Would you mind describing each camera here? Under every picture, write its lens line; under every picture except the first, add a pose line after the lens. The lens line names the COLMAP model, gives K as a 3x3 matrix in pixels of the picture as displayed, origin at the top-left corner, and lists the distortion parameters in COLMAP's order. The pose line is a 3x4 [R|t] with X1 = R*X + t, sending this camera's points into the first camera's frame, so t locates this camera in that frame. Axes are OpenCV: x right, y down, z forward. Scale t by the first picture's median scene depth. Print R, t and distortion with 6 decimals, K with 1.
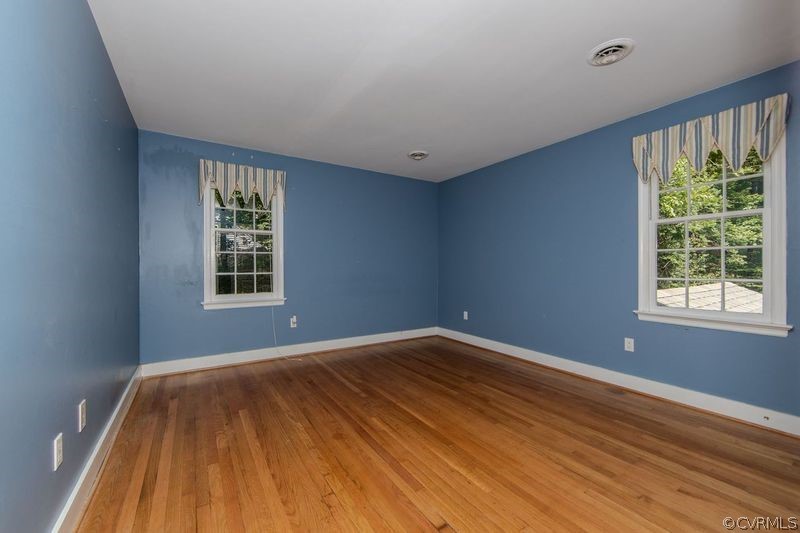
lens RADIAL K [[325.8, 0, 393.5], [0, 325.8, 269.8], [0, 0, 1]] dist [0.000918, -0.000061]
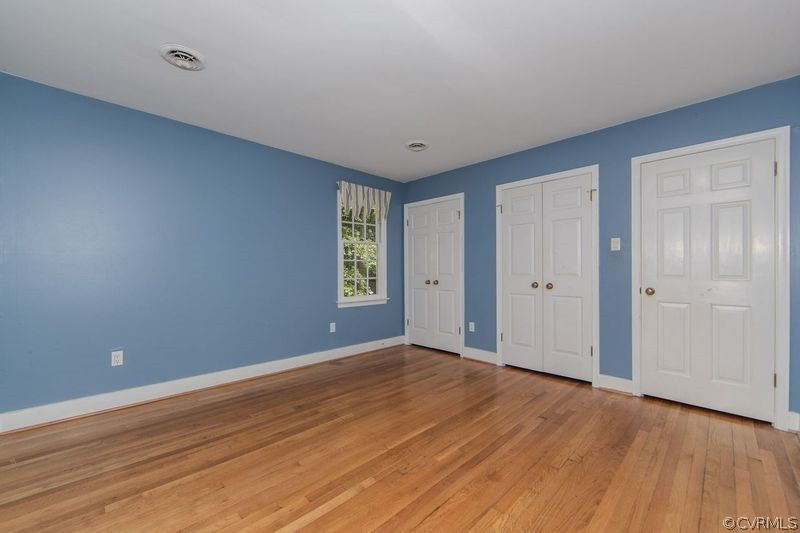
lens RADIAL K [[320.3, 0, 397.4], [0, 320.3, 270.5], [0, 0, 1]] dist [-0.002114, -0.000106]
pose [[-0.220613, -0.001088, 0.975361, -0.740942], [0.005601, 0.999981, 0.002382, -0.015514], [-0.975345, 0.005989, -0.220603, 1.155783]]
